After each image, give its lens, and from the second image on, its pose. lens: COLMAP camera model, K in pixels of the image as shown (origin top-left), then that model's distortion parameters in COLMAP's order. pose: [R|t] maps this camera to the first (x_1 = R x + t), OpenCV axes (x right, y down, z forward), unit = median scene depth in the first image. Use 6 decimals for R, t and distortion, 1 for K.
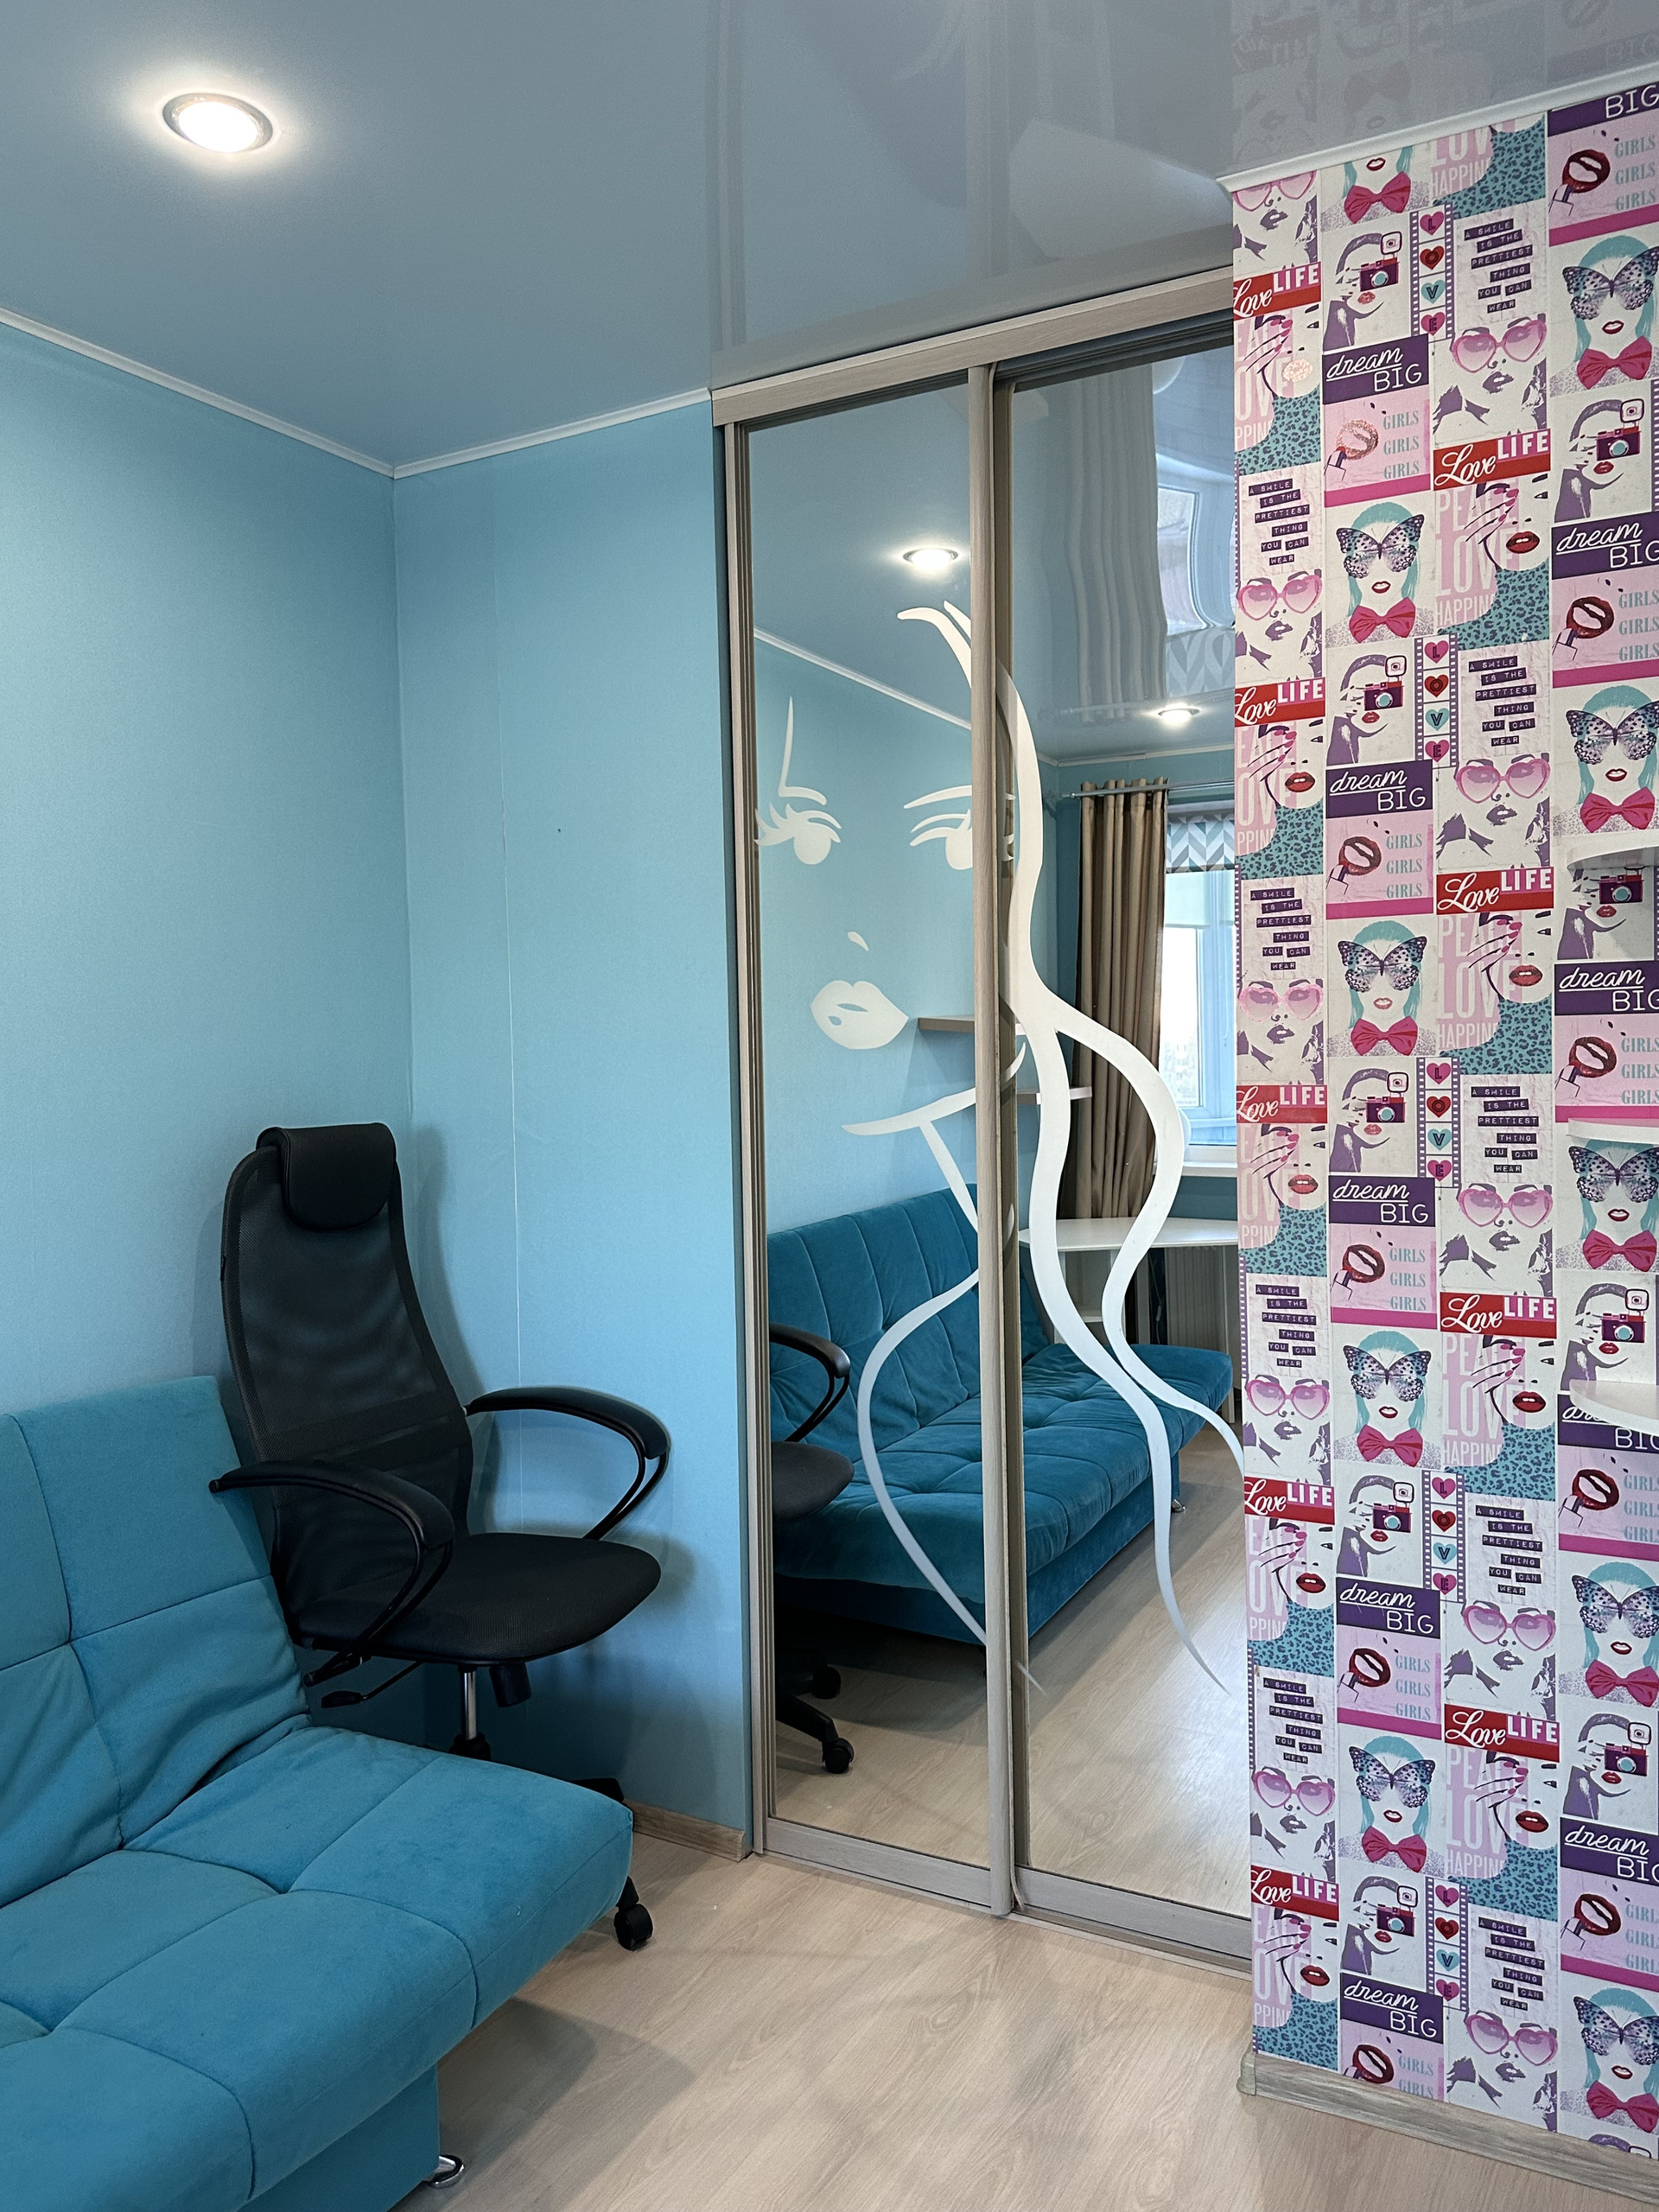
lens RADIAL K [[1613.3, 0, 829.5], [0, 1613.3, 1106.0], [0, 0, 1]] dist [0.175371, -0.256757]
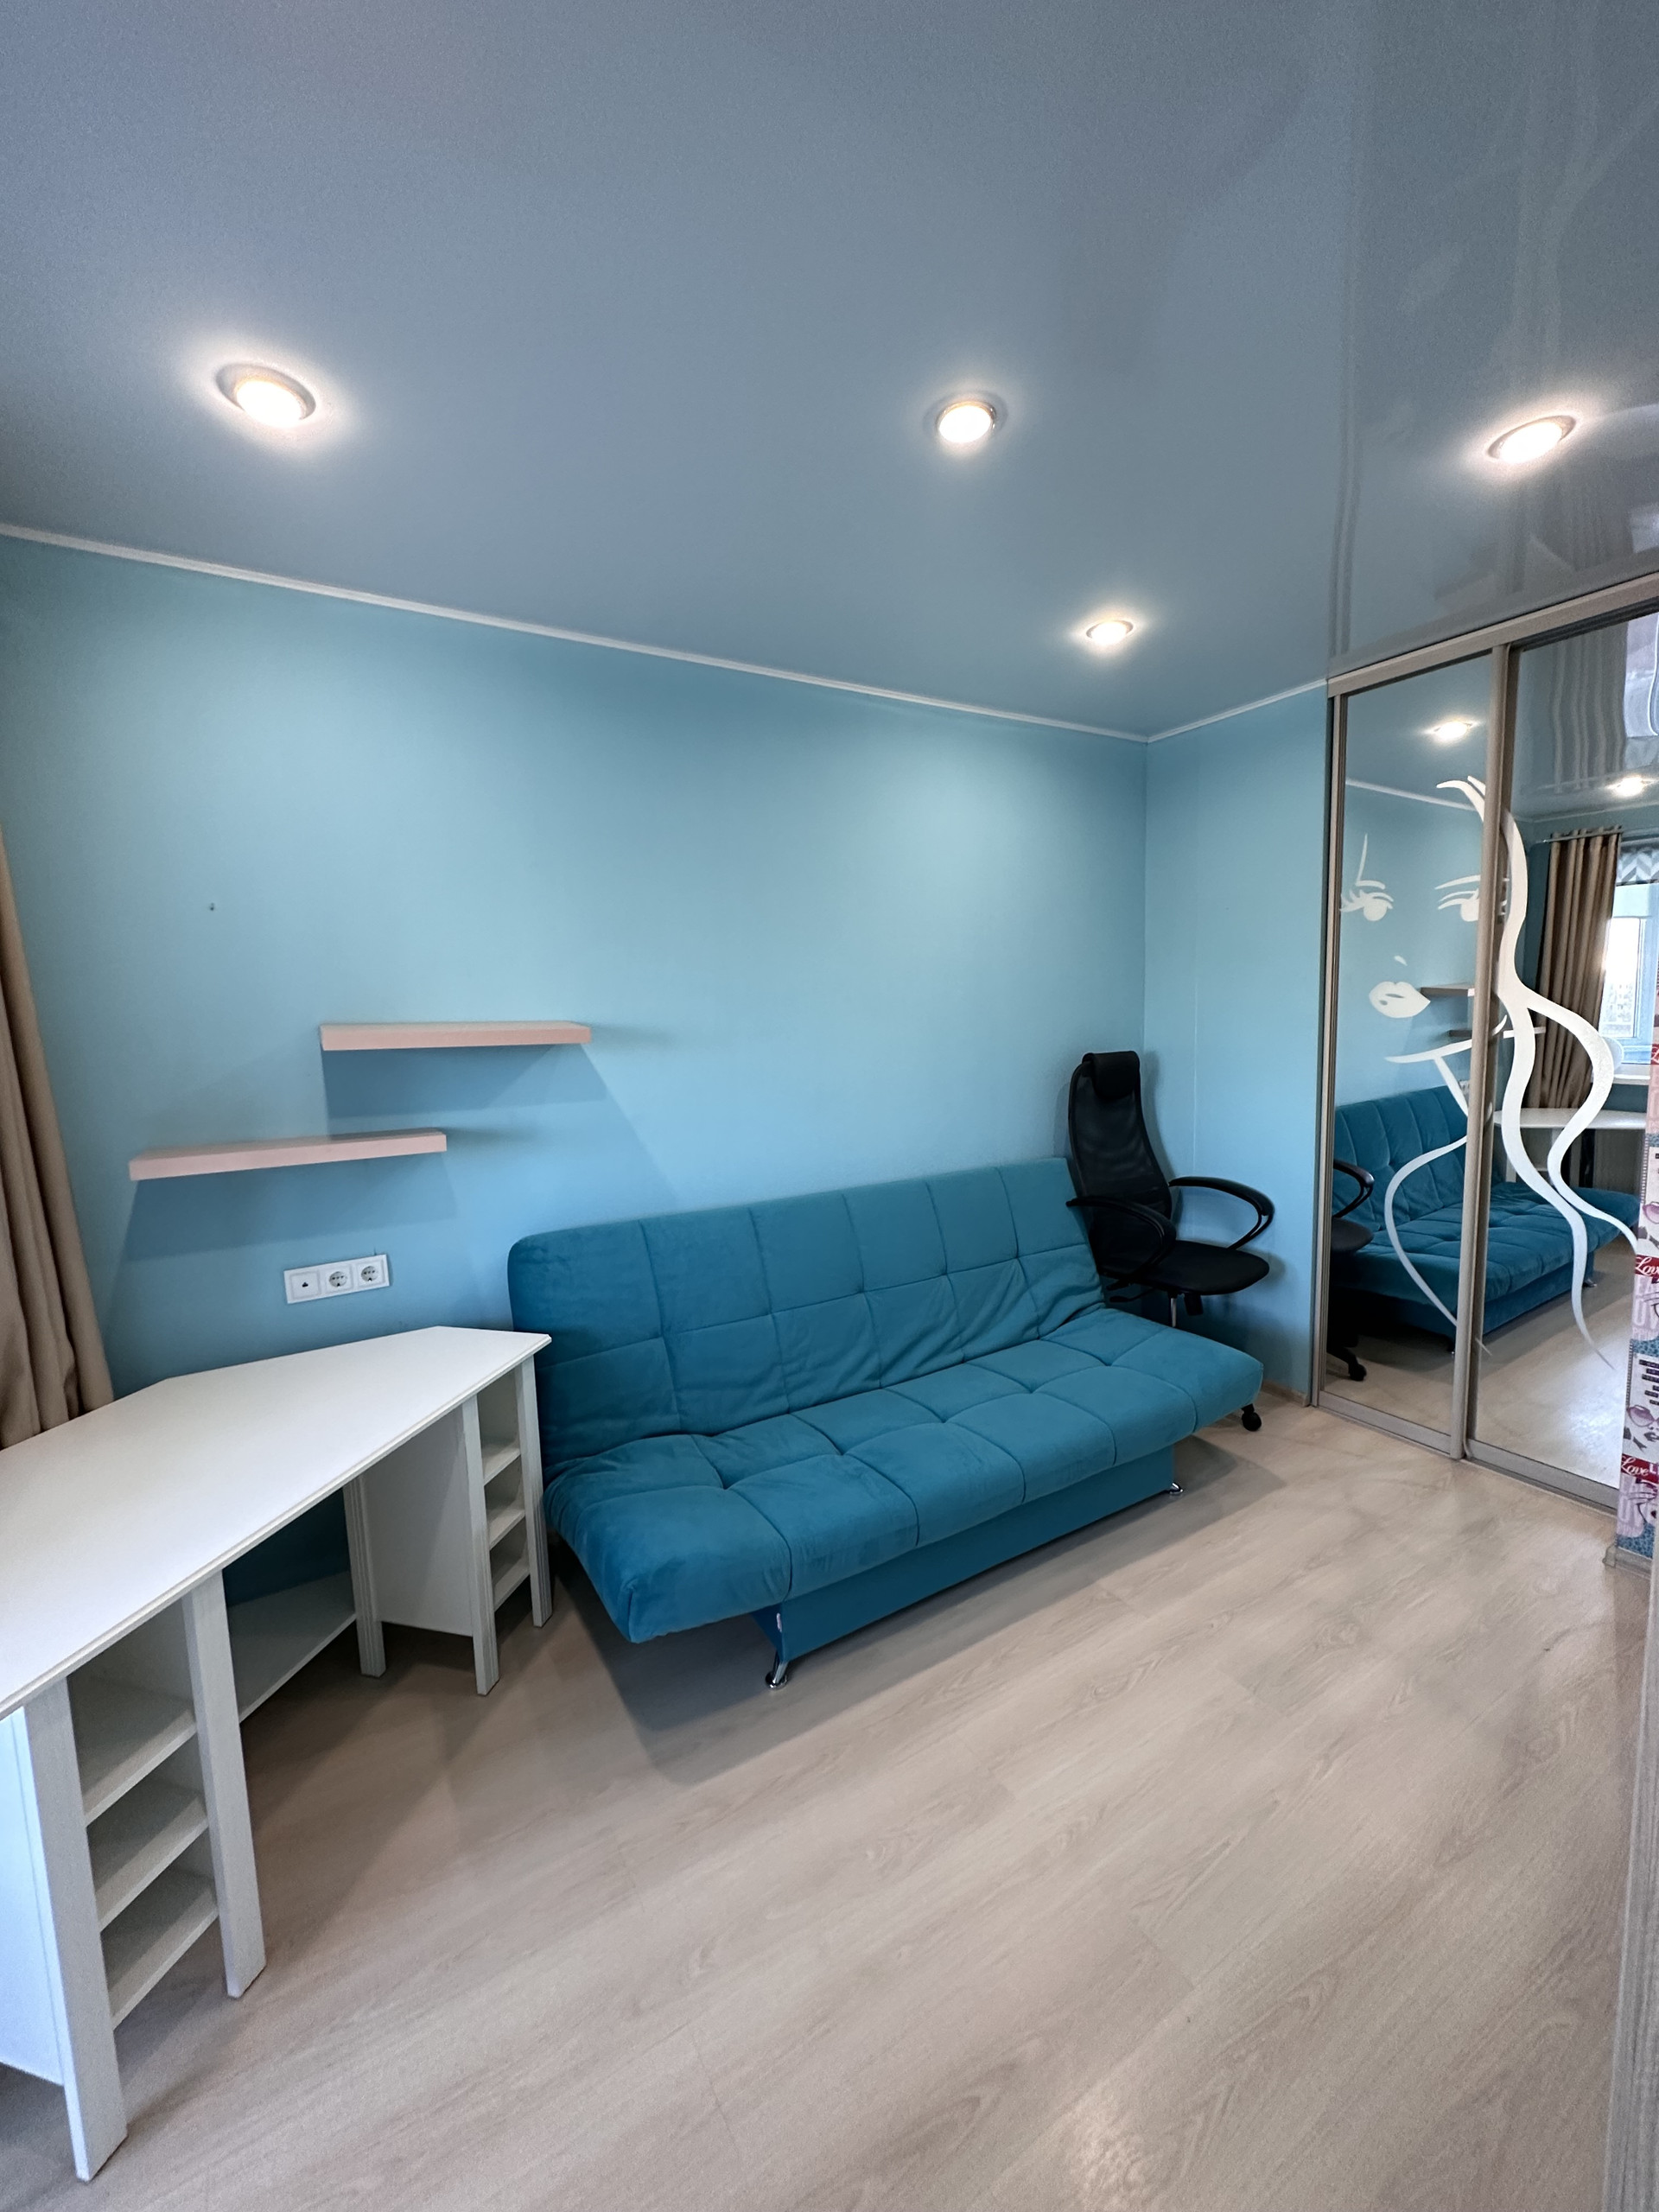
lens RADIAL K [[886.1, 0, 829.5], [0, 886.1, 1106.0], [0, 0, 1]] dist [0.001533, 0.000365]
pose [[0.871372, 0.047779, -0.488290, -0.049871], [-0.002835, 0.995720, 0.092372, -0.026101], [0.490614, -0.079107, 0.867779, -0.248107]]
